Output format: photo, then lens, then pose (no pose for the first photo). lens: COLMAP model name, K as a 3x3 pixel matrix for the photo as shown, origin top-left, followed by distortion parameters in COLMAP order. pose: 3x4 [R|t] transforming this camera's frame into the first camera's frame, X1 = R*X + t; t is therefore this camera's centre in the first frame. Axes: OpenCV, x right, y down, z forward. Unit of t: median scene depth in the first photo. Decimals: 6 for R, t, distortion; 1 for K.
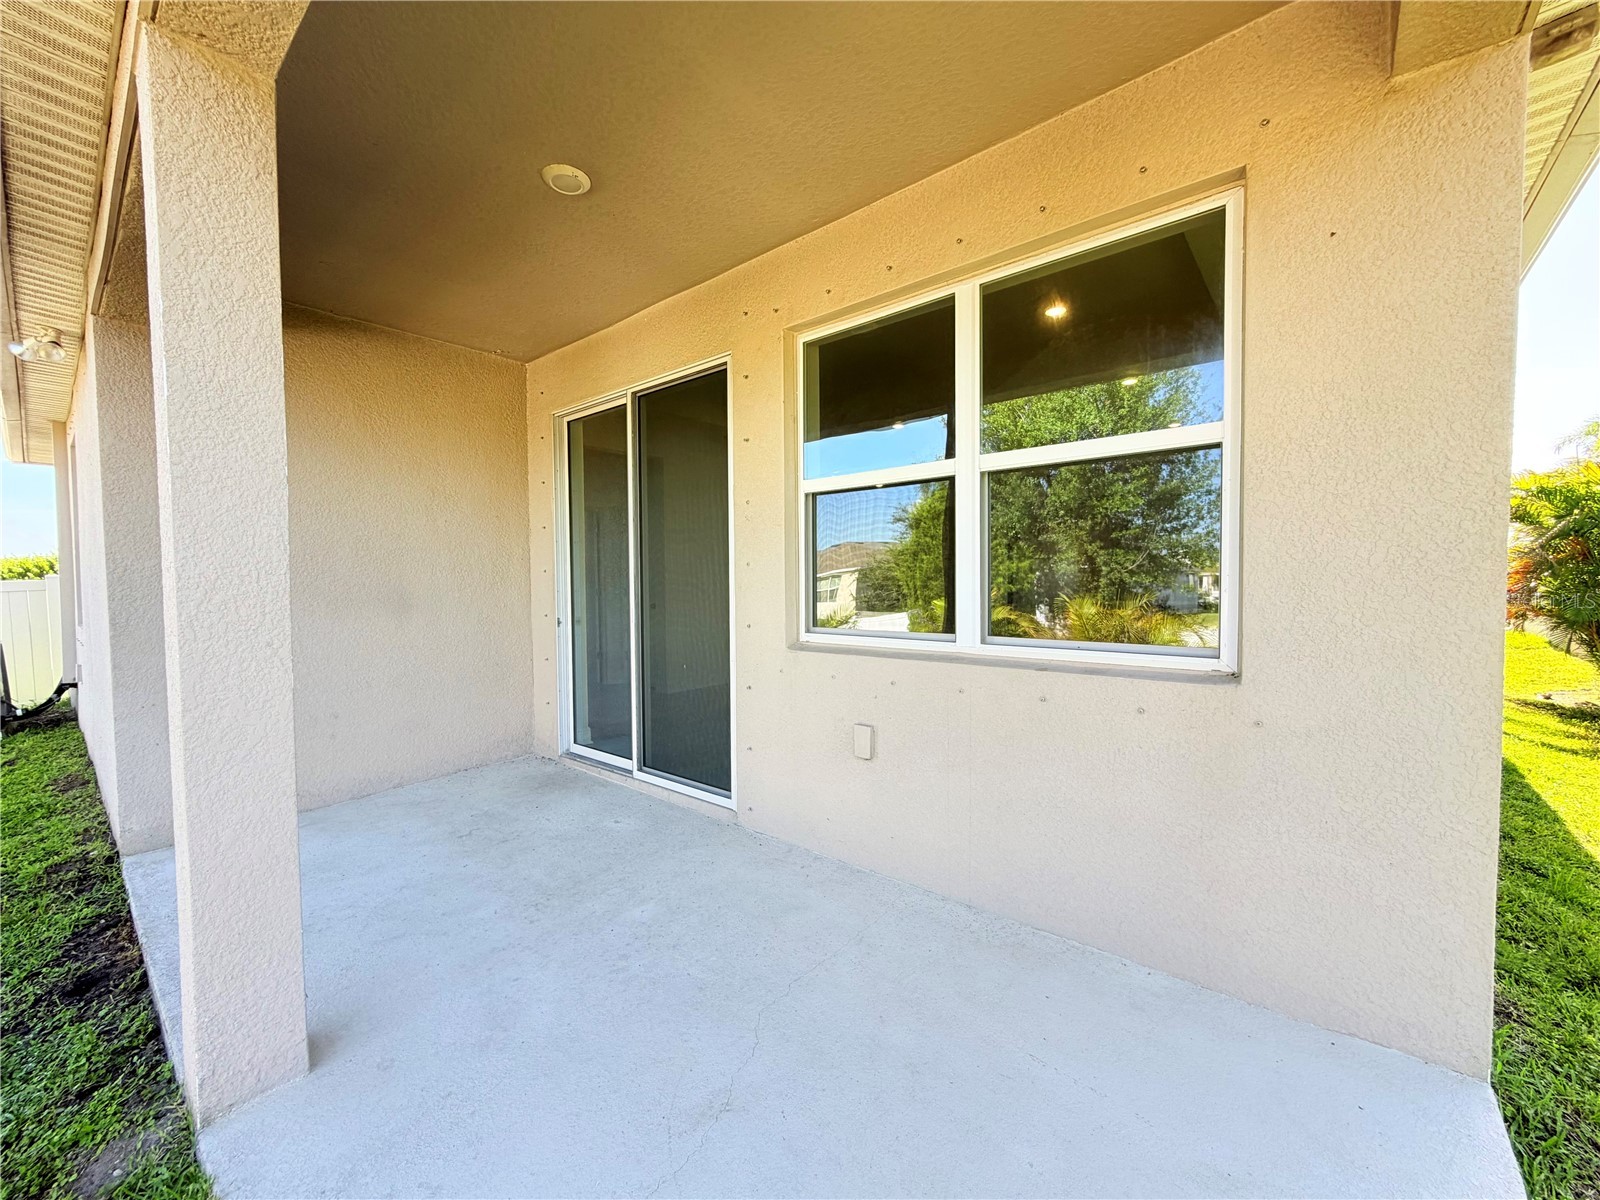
lens RADIAL K [[637.6, 0, 795.4], [0, 637.6, 601.6], [0, 0, 1]] dist [0.001196, 0.000139]
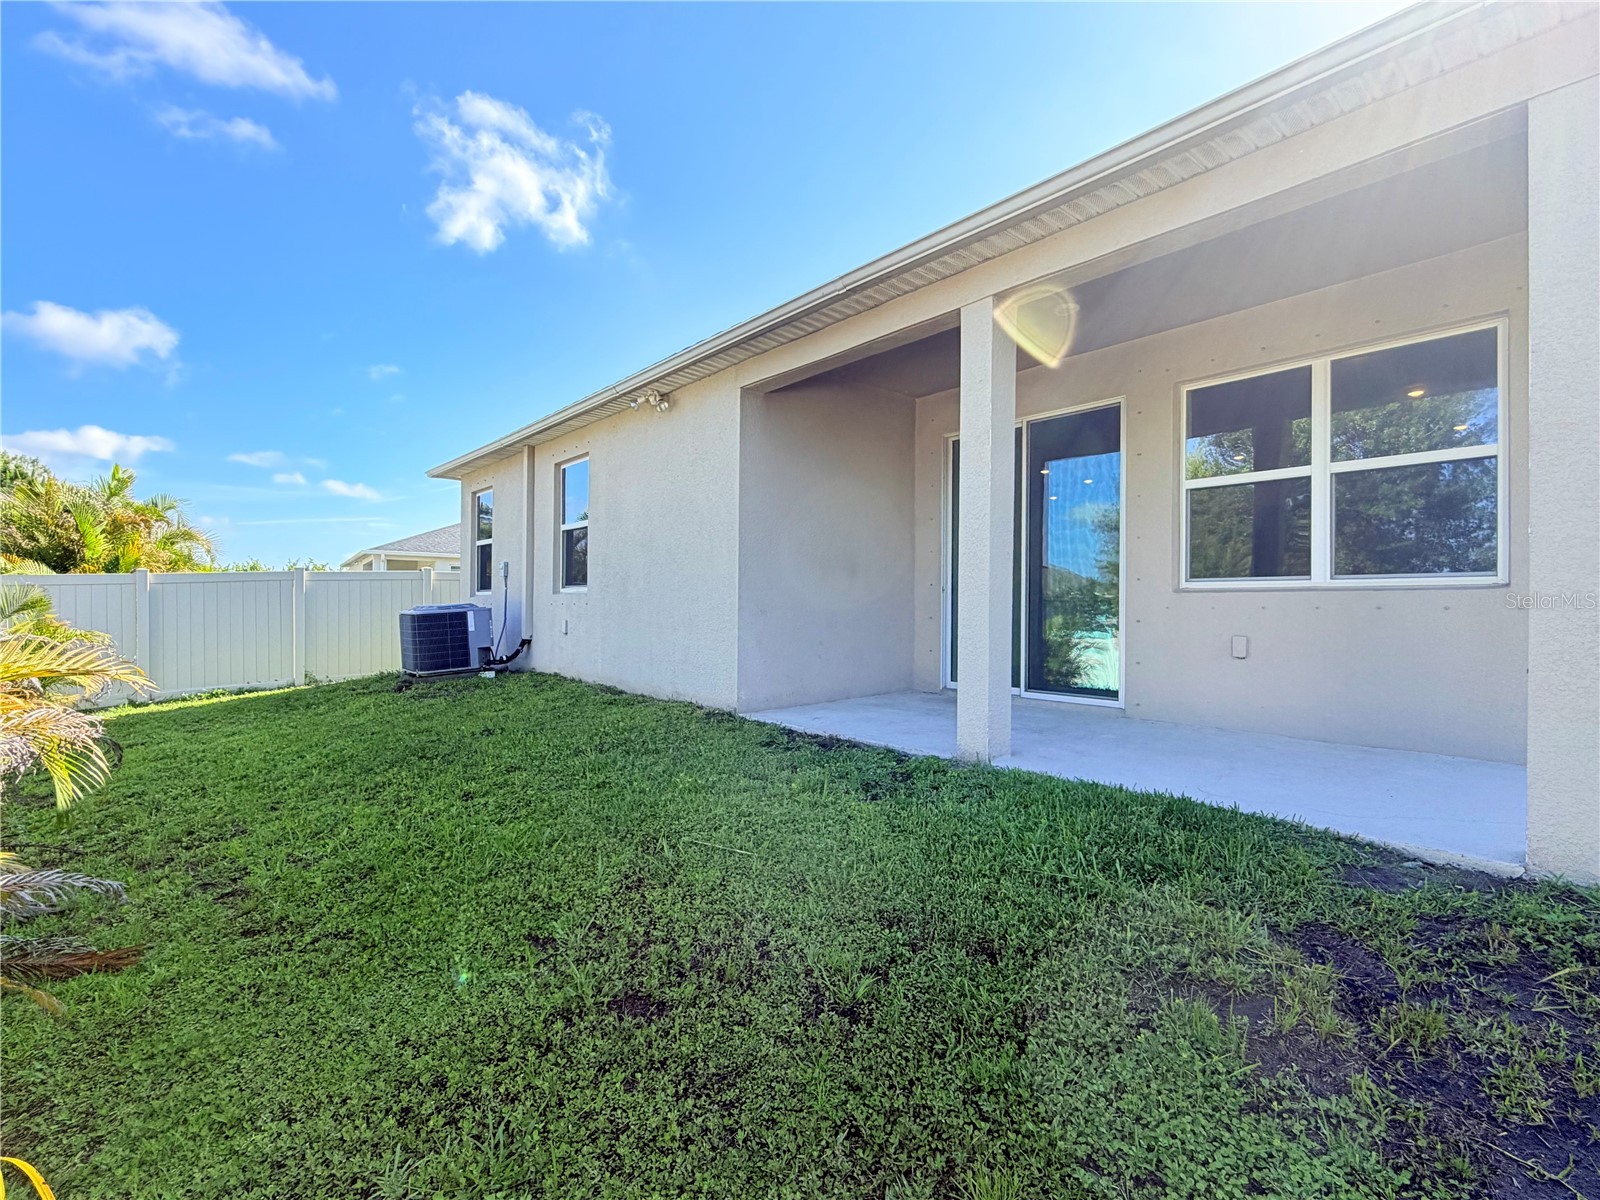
lens RADIAL K [[759.1, 0, 800.0], [0, 759.1, 600.0], [0, 0, 1]] dist [-0.000228, -0.000618]
pose [[0.983582, 0.017728, -0.179590, -0.664540], [-0.025499, 0.998831, -0.041054, 0.225210], [0.178653, 0.044960, 0.982884, -1.091678]]
